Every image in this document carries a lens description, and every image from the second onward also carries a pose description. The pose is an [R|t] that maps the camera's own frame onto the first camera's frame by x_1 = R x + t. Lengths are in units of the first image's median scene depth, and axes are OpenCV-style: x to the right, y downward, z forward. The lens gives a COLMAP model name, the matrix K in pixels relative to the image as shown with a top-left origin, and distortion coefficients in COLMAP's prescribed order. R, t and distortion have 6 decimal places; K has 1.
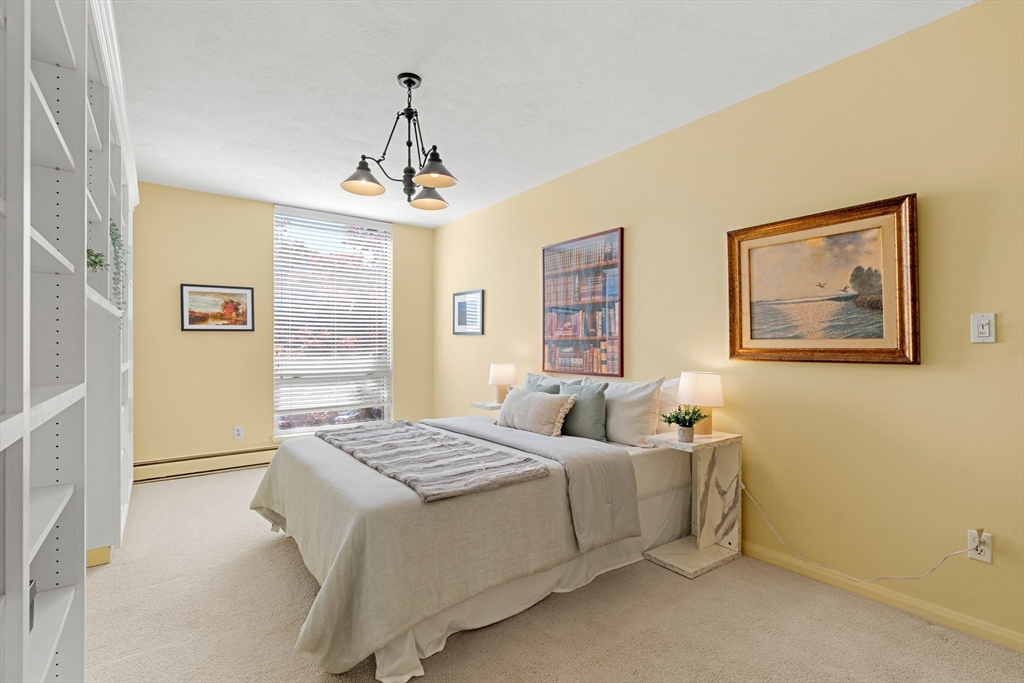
lens RADIAL K [[460.1, 0, 514.2], [0, 460.1, 342.5], [0, 0, 1]] dist [-0.004845, 0.001269]
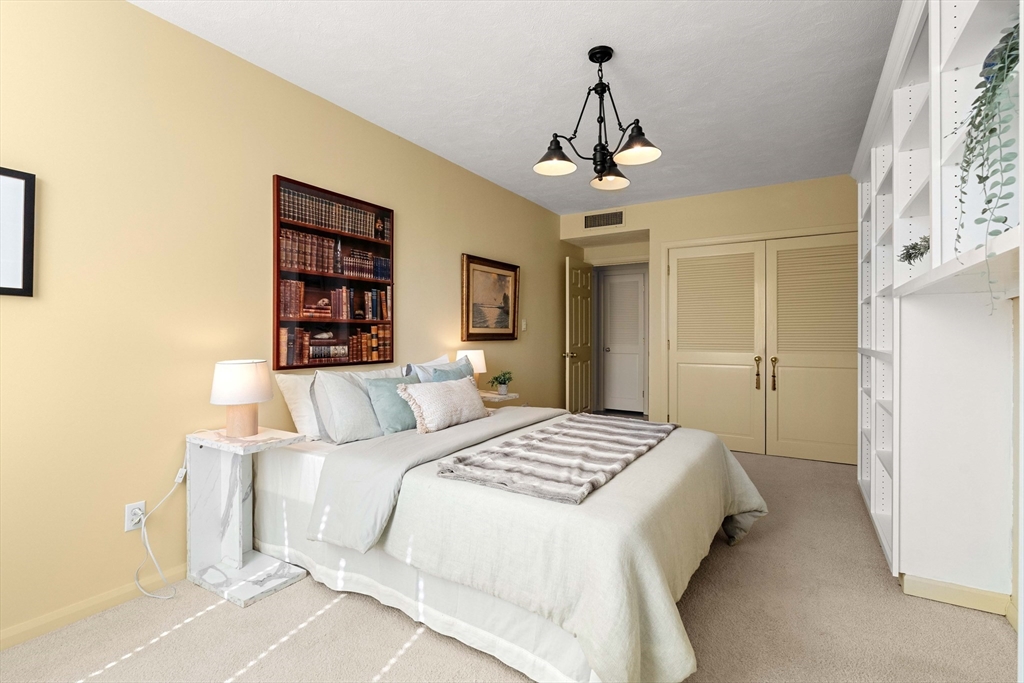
lens RADIAL K [[468.3, 0, 516.5], [0, 468.3, 336.8], [0, 0, 1]] dist [-0.007015, 0.000833]
pose [[-0.353340, -0.005799, 0.935477, -0.748823], [-0.008600, 0.999959, 0.002950, 0.013964], [-0.935456, -0.007003, -0.353375, 1.037729]]
